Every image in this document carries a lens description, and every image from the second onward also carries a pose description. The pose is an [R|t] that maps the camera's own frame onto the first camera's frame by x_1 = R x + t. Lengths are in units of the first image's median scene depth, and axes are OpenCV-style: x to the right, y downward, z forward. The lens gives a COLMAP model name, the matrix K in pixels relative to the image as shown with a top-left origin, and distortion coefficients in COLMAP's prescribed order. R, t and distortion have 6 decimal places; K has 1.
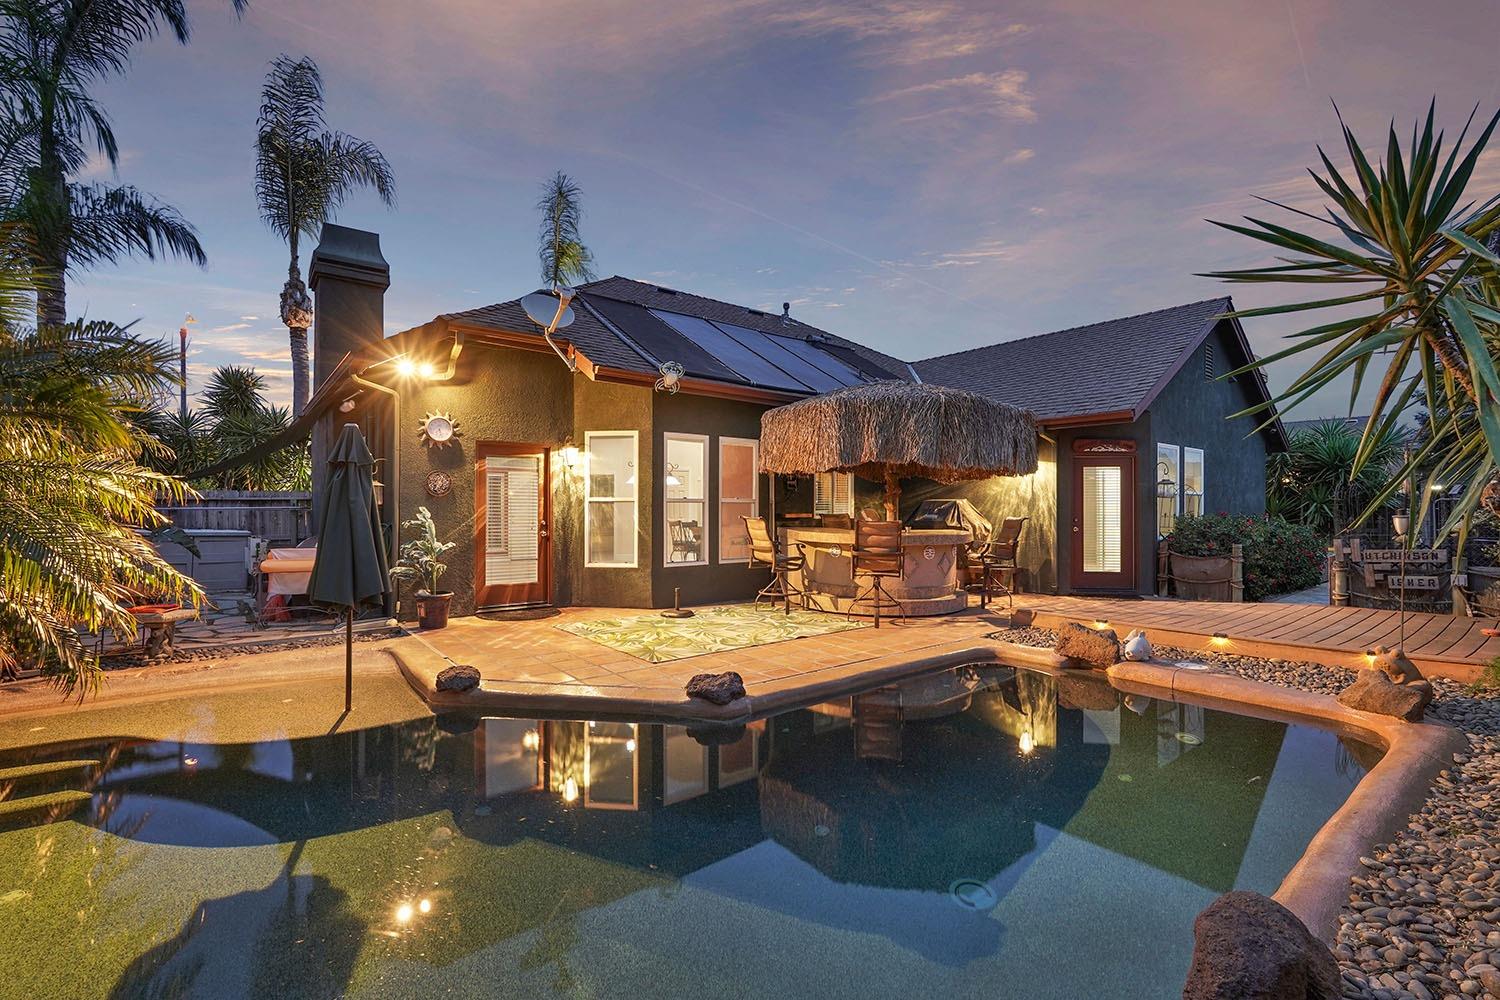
lens RADIAL K [[685.7, 0, 750.3], [0, 685.7, 495.6], [0, 0, 1]] dist [-0.016199, 0.009693]
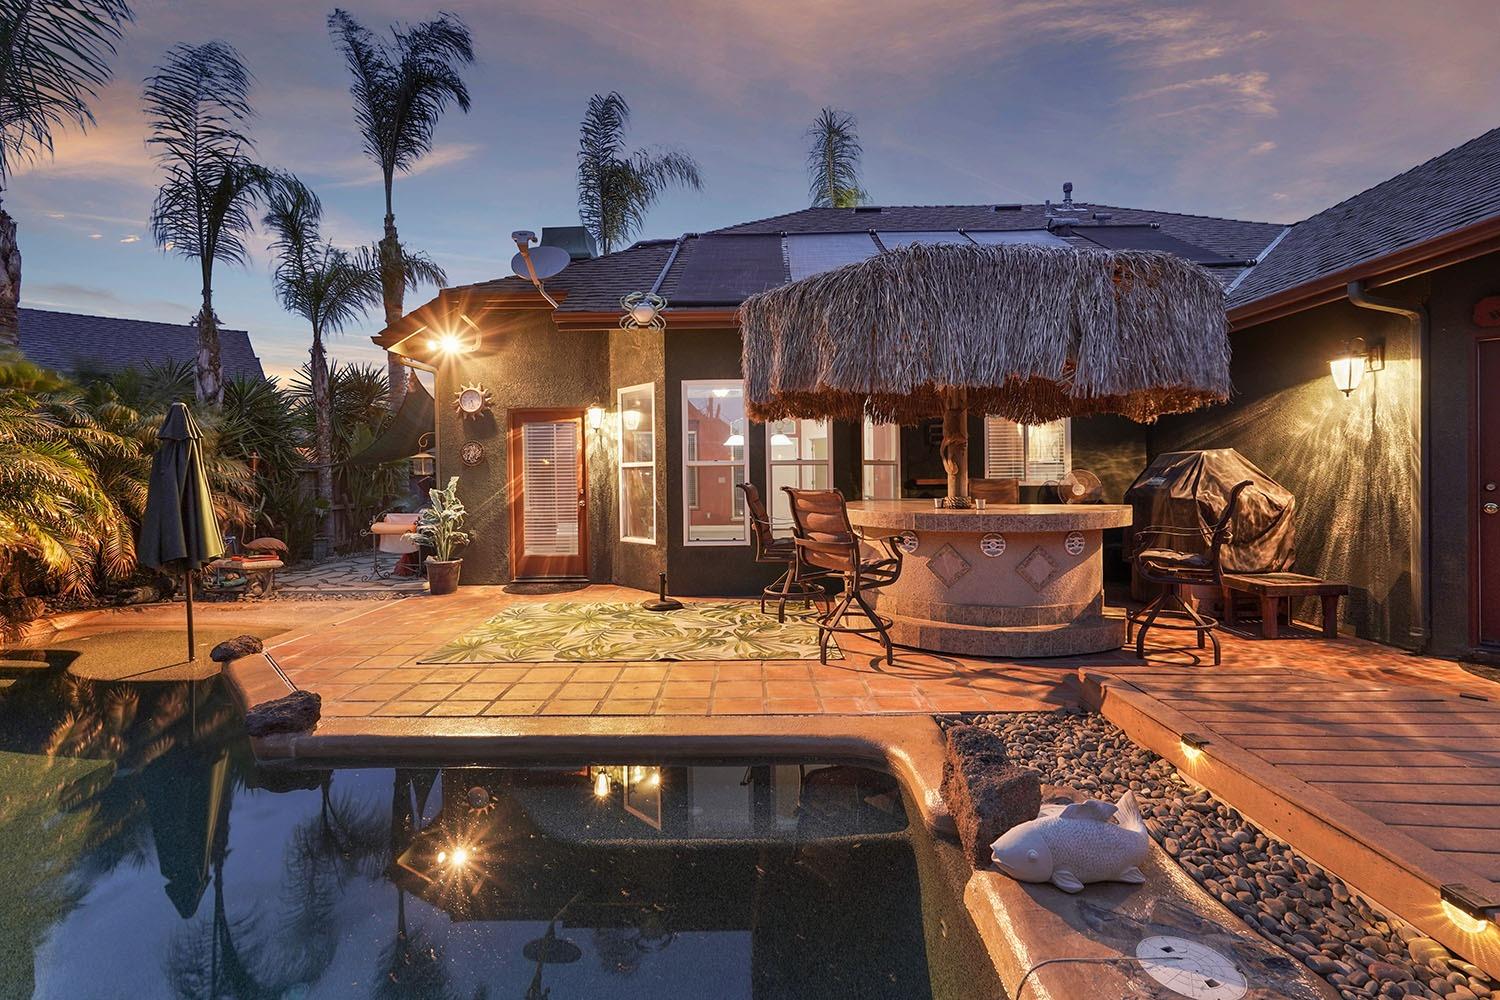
lens RADIAL K [[678.6, 0, 730.9], [0, 678.6, 483.3], [0, 0, 1]] dist [-0.000056, 0.000340]
pose [[0.760780, -0.007037, -0.648972, 0.453335], [0.024646, 0.999533, 0.018054, 0.016589], [0.648542, -0.029730, 0.760598, 0.427333]]
